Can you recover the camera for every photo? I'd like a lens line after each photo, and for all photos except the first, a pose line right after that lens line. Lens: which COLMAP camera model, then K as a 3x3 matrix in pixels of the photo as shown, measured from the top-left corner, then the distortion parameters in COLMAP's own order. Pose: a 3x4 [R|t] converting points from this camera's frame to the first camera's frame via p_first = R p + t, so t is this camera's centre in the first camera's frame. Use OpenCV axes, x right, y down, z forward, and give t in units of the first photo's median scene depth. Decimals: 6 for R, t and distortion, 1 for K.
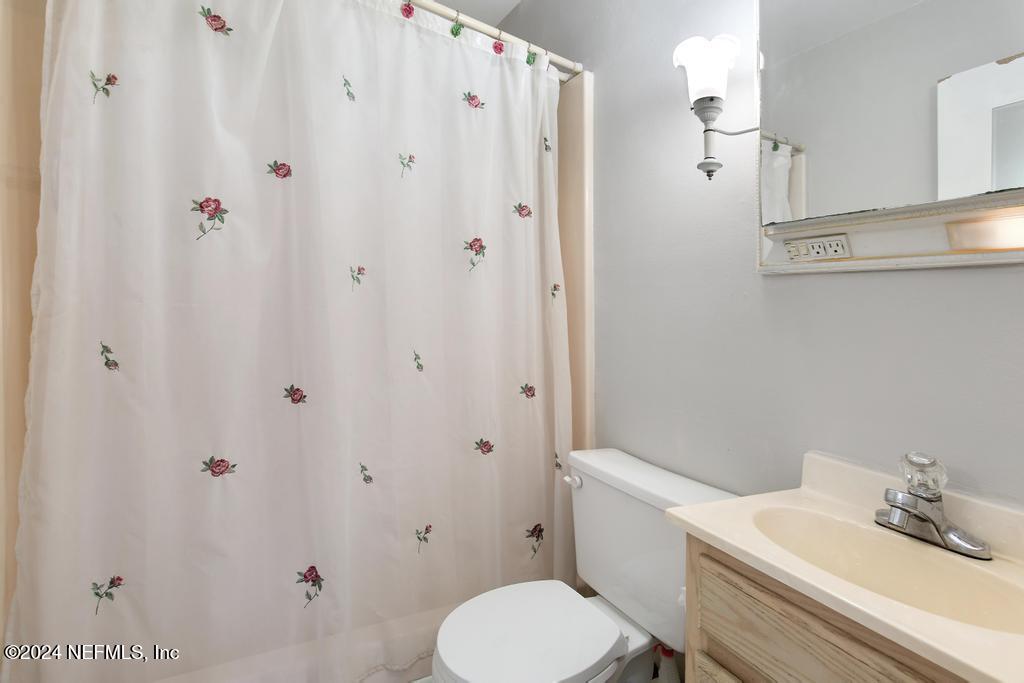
lens RADIAL K [[494.2, 0, 518.6], [0, 494.2, 325.6], [0, 0, 1]] dist [0.006438, -0.001081]
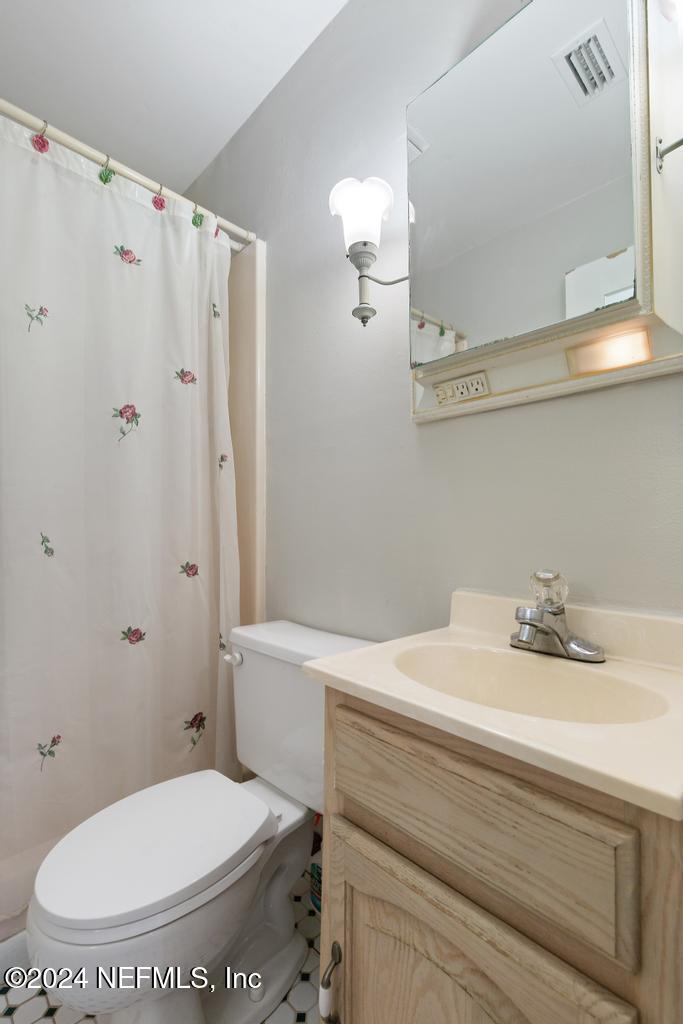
lens RADIAL K [[494.2, 0, 367.0], [0, 494.2, 536.6], [0, 0, 1]] dist [0.006438, -0.001081]
pose [[0.952875, -0.055577, 0.298229, 0.086806], [0.043268, 0.997923, 0.047724, 0.062487], [-0.300262, -0.032571, 0.953301, 0.082481]]
